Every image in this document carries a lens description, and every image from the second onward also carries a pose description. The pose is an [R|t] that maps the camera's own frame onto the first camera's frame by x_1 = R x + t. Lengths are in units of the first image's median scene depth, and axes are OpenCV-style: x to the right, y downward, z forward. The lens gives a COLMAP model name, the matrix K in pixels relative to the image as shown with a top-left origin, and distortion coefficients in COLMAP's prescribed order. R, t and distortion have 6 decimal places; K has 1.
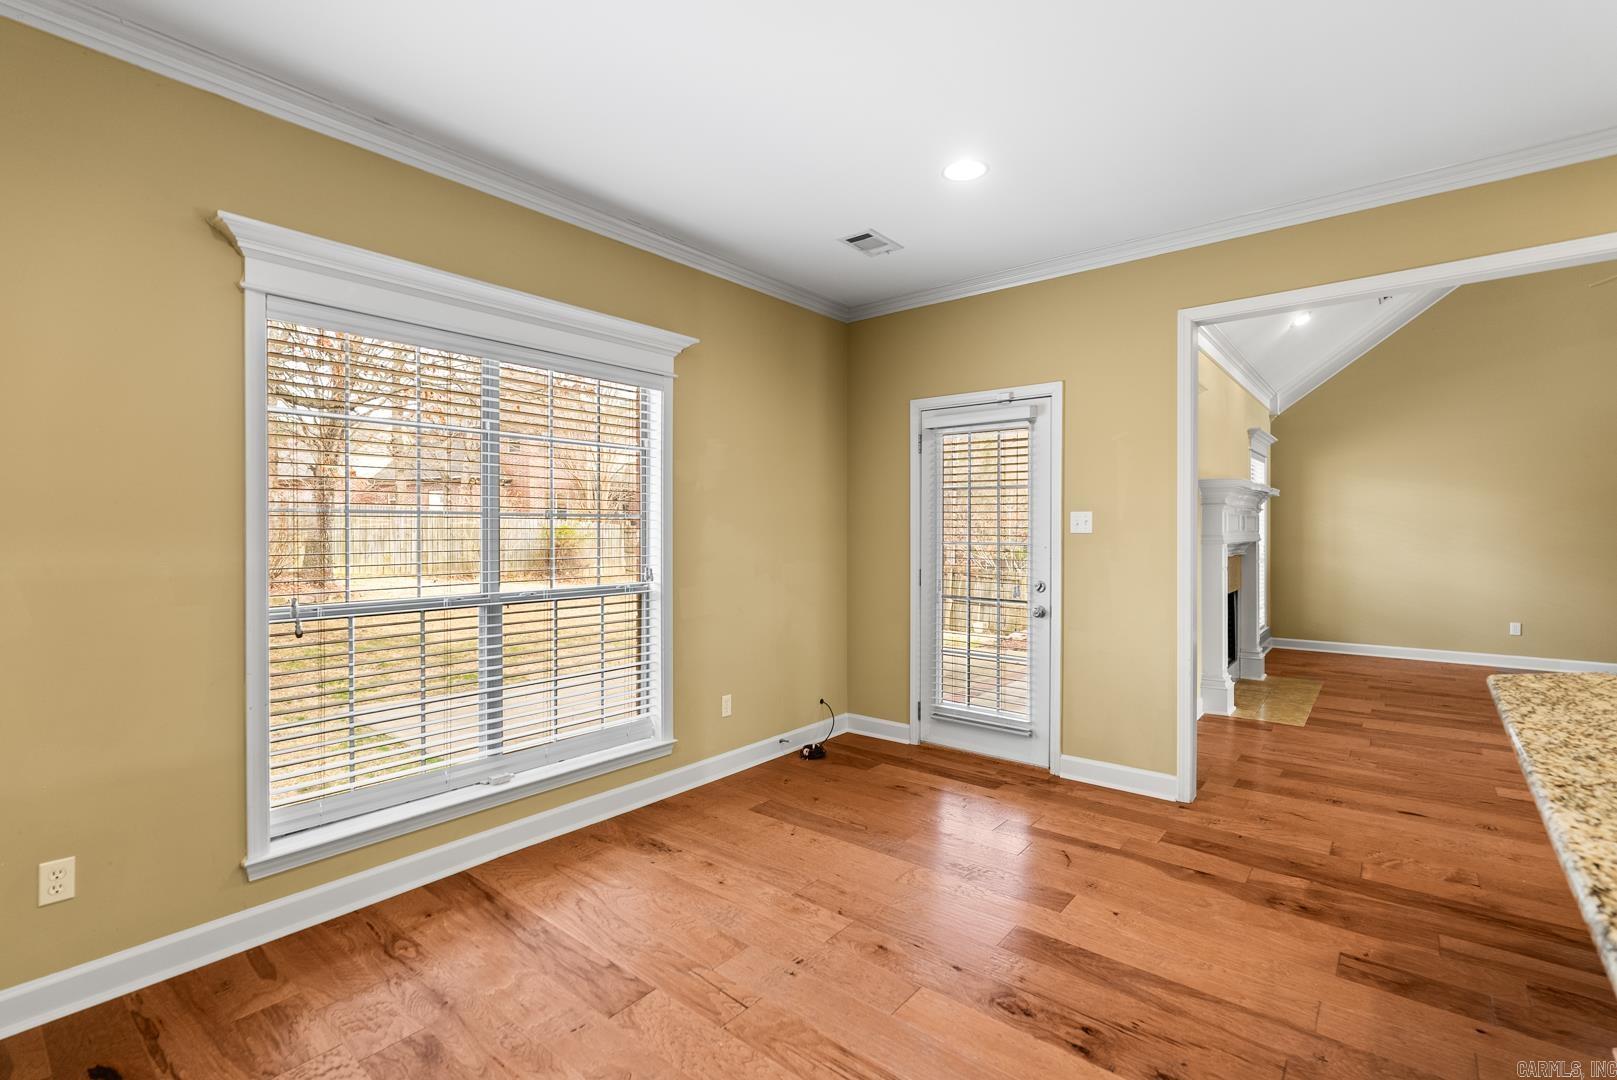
lens RADIAL K [[729.2, 0, 810.3], [0, 729.2, 527.7], [0, 0, 1]] dist [-0.011659, 0.001552]
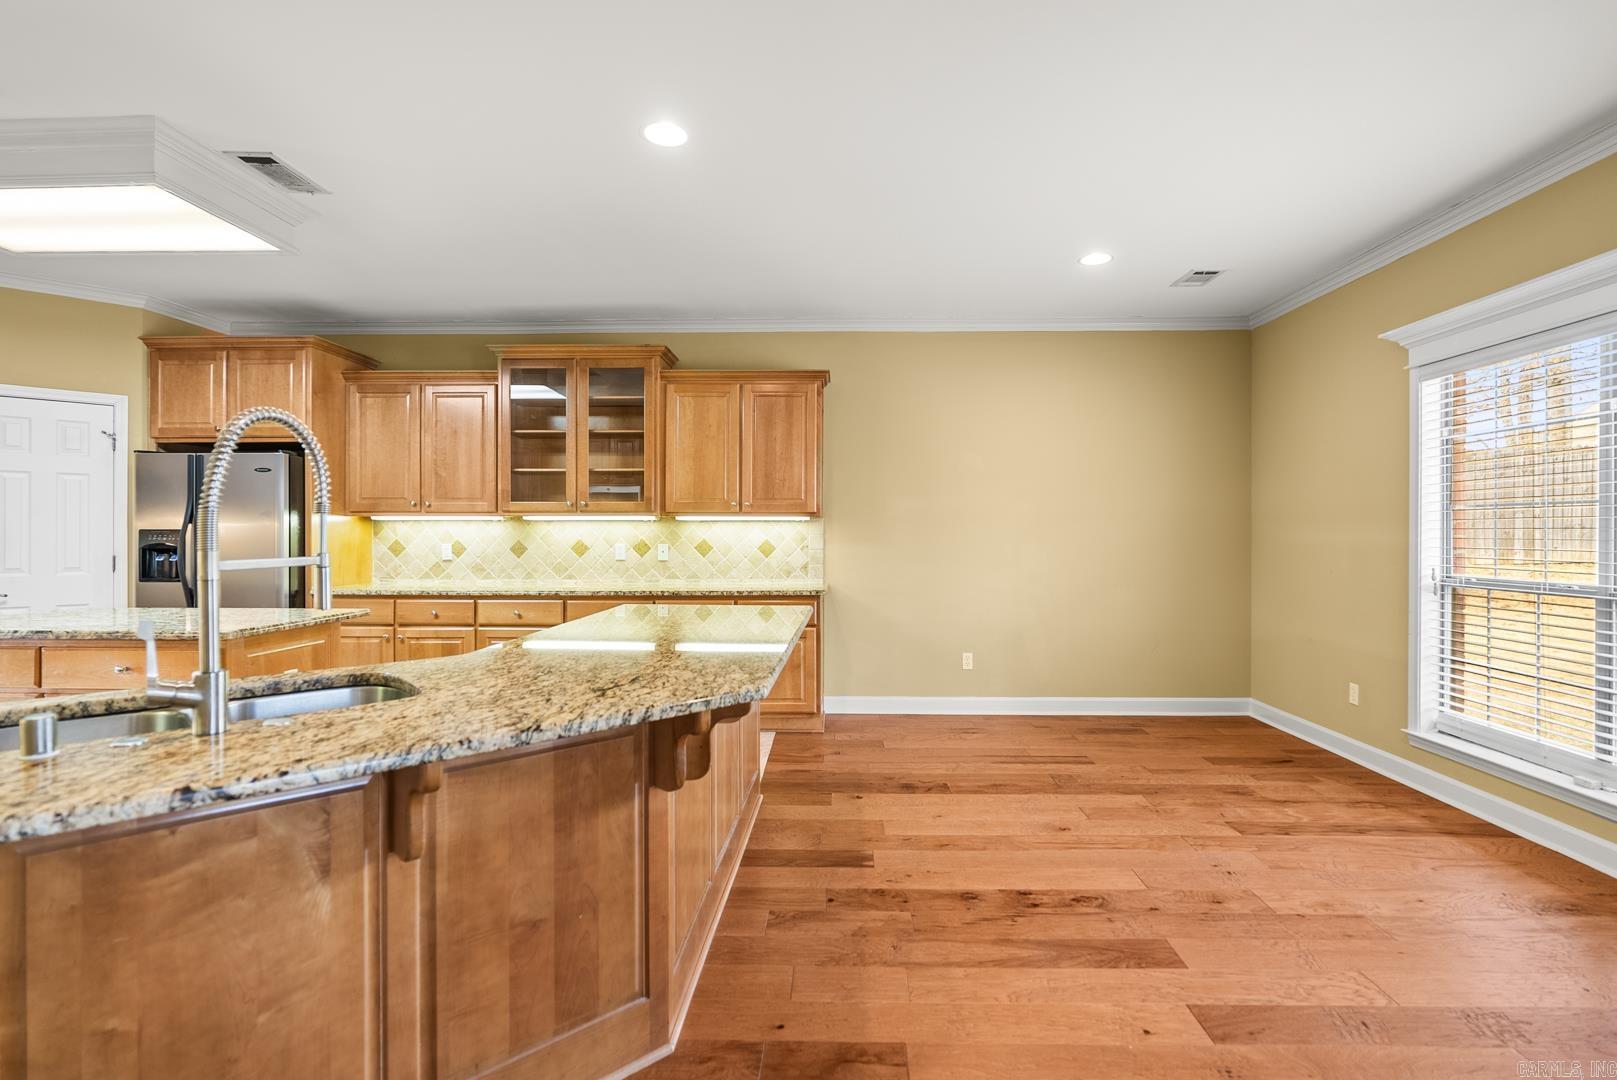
lens RADIAL K [[729.2, 0, 820.7], [0, 729.2, 537.1], [0, 0, 1]] dist [-0.011659, 0.001552]
pose [[-0.795480, 0.007347, -0.605935, 1.302382], [0.004207, 0.999969, 0.006601, 0.022865], [0.605965, 0.002702, -0.795487, 1.596609]]
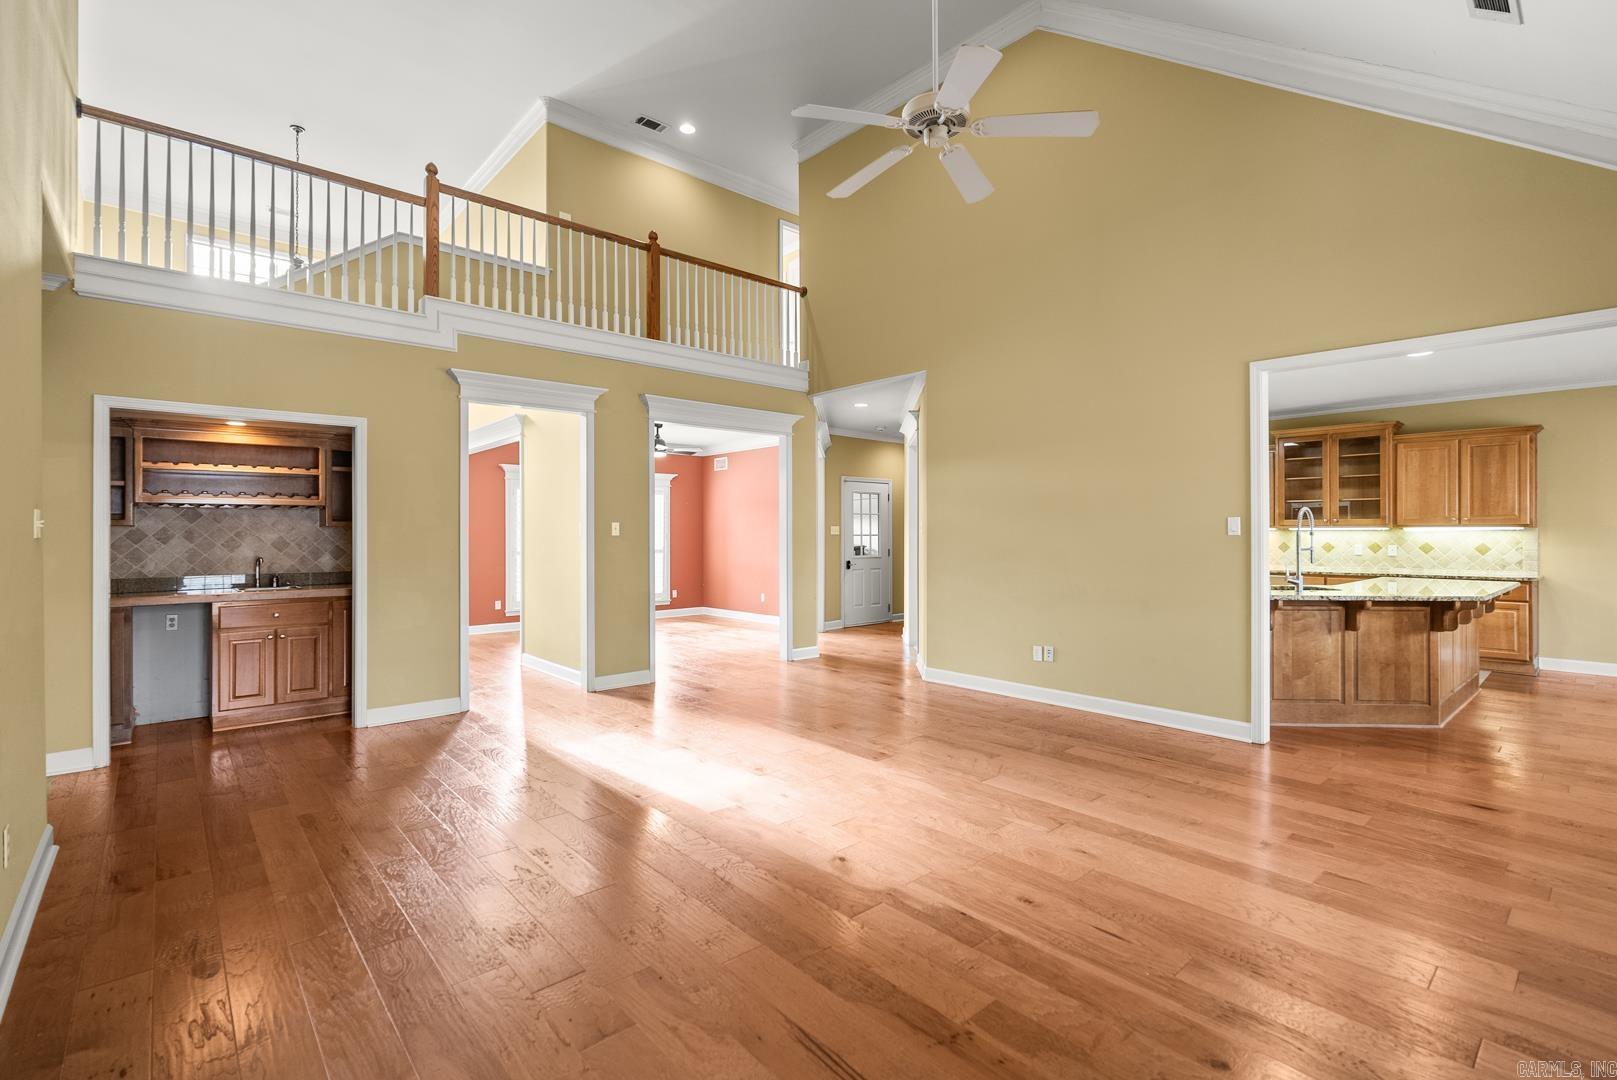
lens RADIAL K [[729.2, 0, 802.3], [0, 729.2, 529.6], [0, 0, 1]] dist [-0.011659, 0.001552]
pose [[-0.984749, 0.007813, 0.173808, 3.292174], [0.006685, 0.999953, -0.007075, -0.035935], [-0.173855, -0.005805, -0.984754, 4.604105]]
